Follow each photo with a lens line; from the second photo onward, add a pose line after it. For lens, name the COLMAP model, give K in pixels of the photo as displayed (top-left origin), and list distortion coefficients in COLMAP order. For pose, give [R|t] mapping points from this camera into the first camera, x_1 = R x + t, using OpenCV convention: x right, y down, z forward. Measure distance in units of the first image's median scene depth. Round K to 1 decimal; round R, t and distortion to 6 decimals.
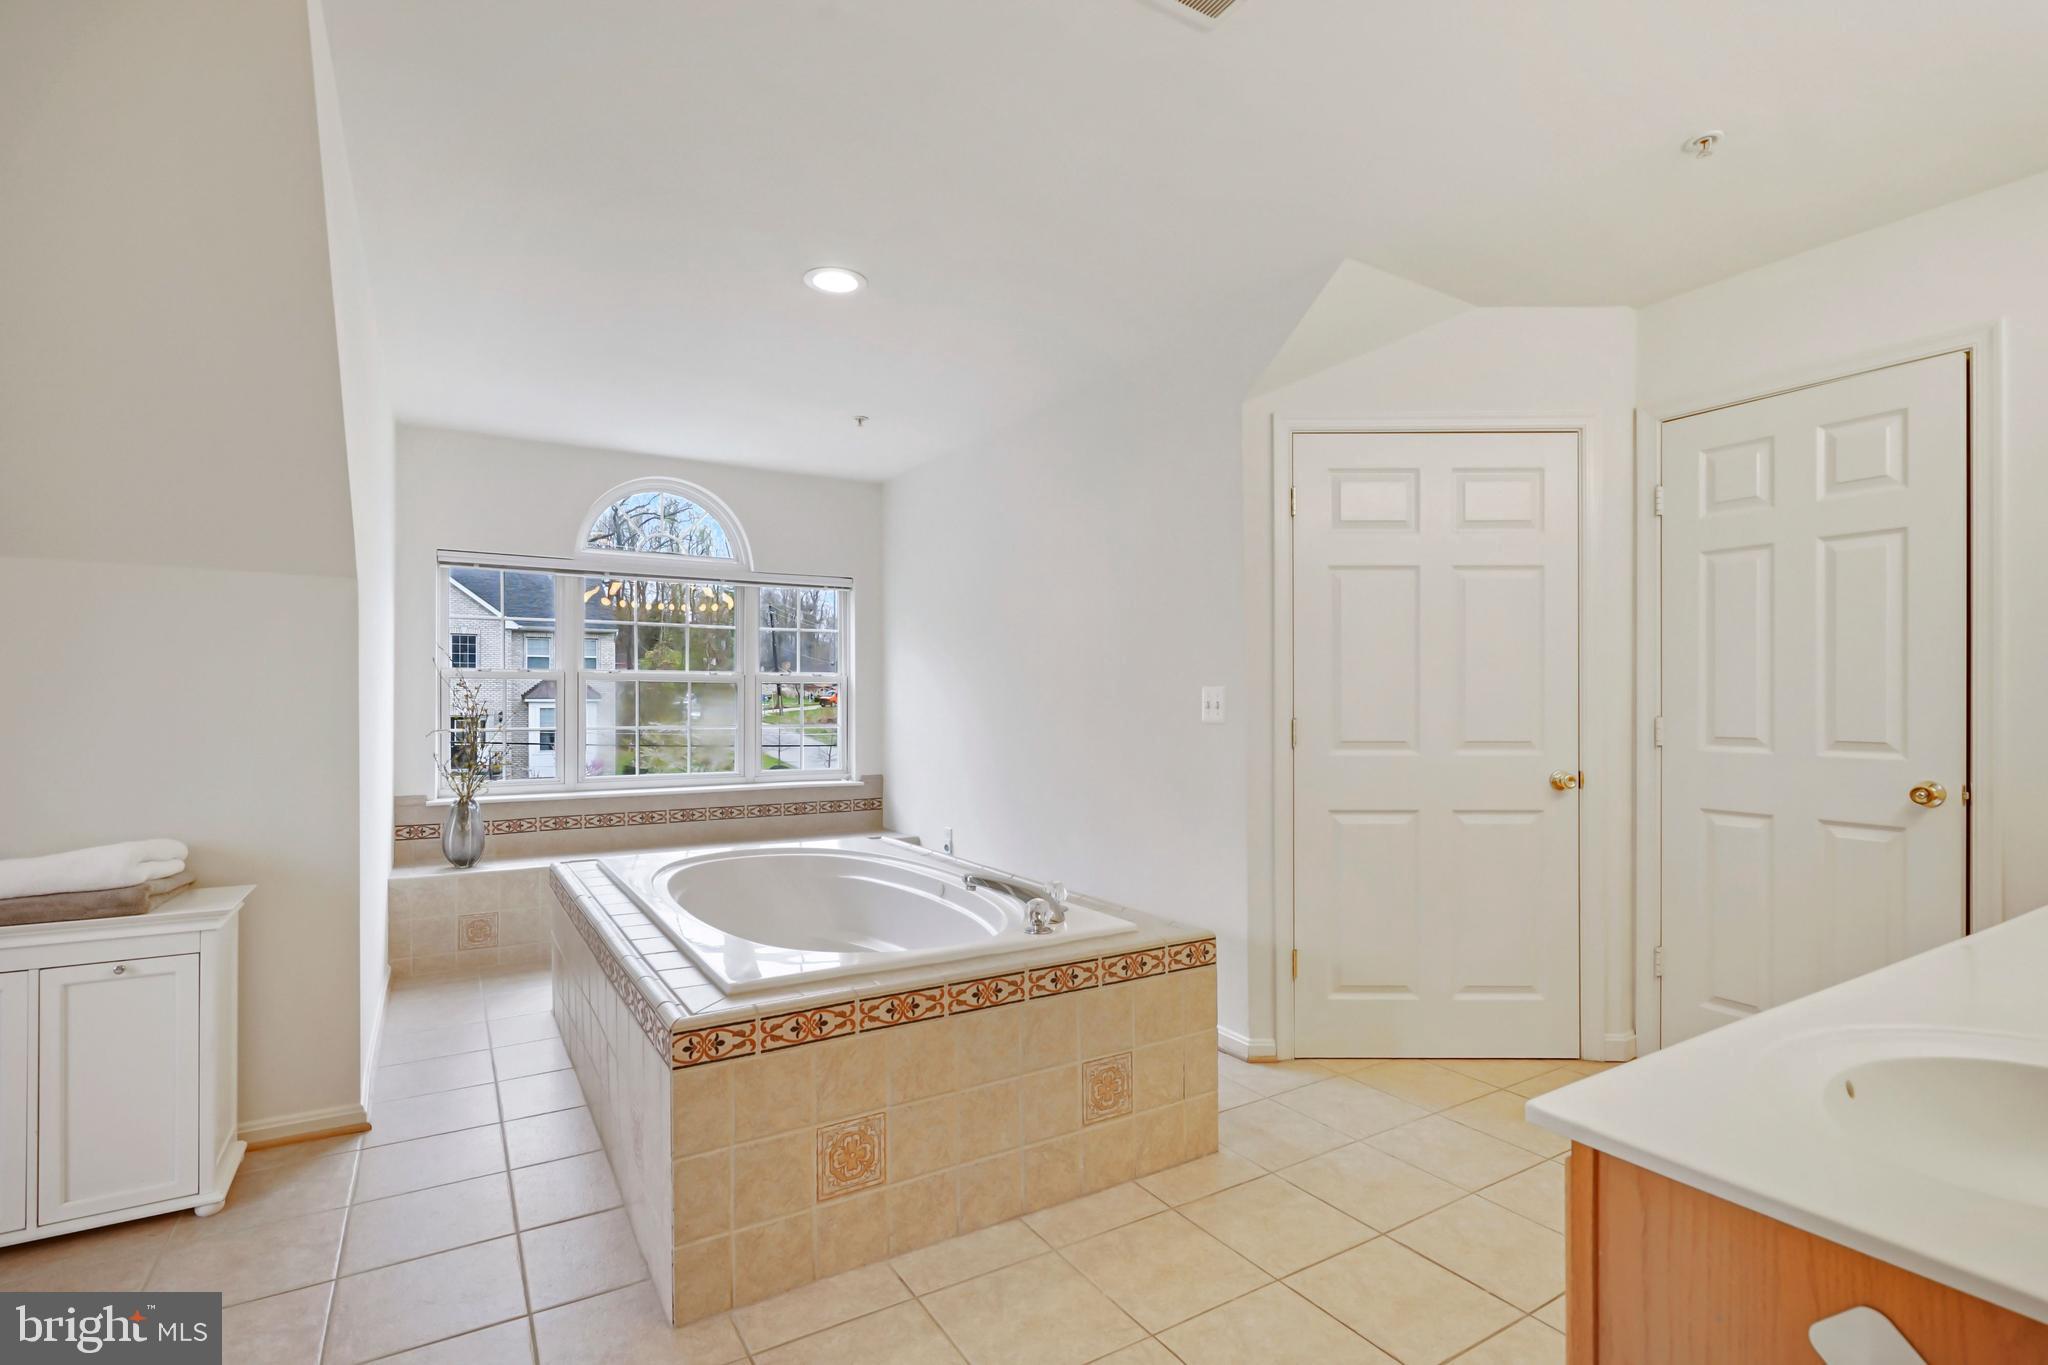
lens RADIAL K [[948.1, 0, 1018.4], [0, 948.1, 695.9], [0, 0, 1]] dist [-0.001049, -0.000208]
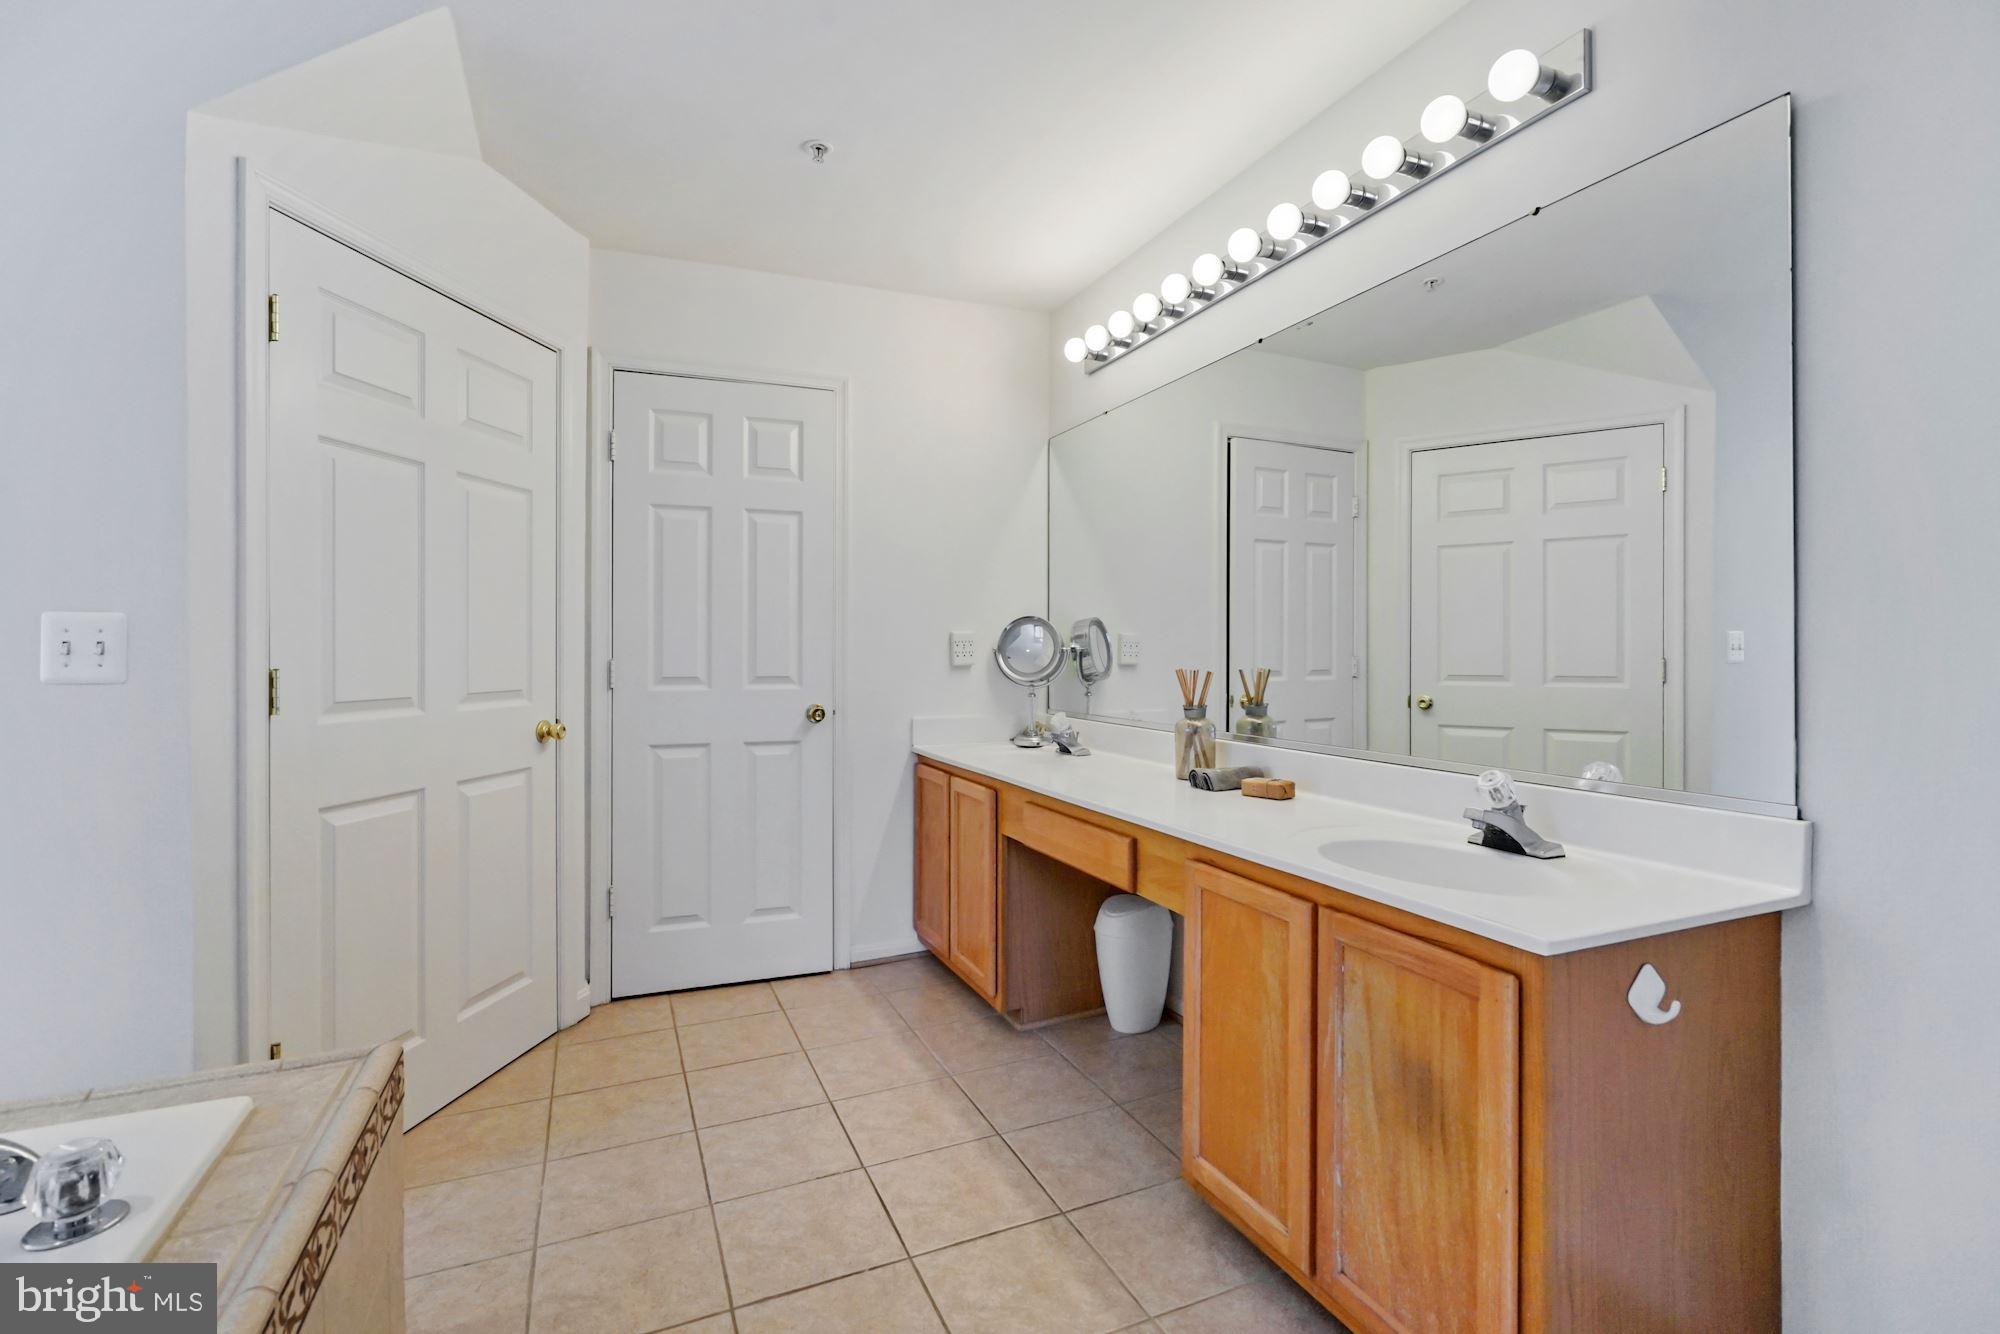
lens RADIAL K [[925.9, 0, 991.1], [0, 925.9, 640.7], [0, 0, 1]] dist [-0.001049, -0.000208]
pose [[0.139528, 0.008283, 0.990183, -0.264505], [-0.004657, 0.999959, -0.007708, 0.008074], [-0.990207, -0.003536, 0.139561, 0.498774]]
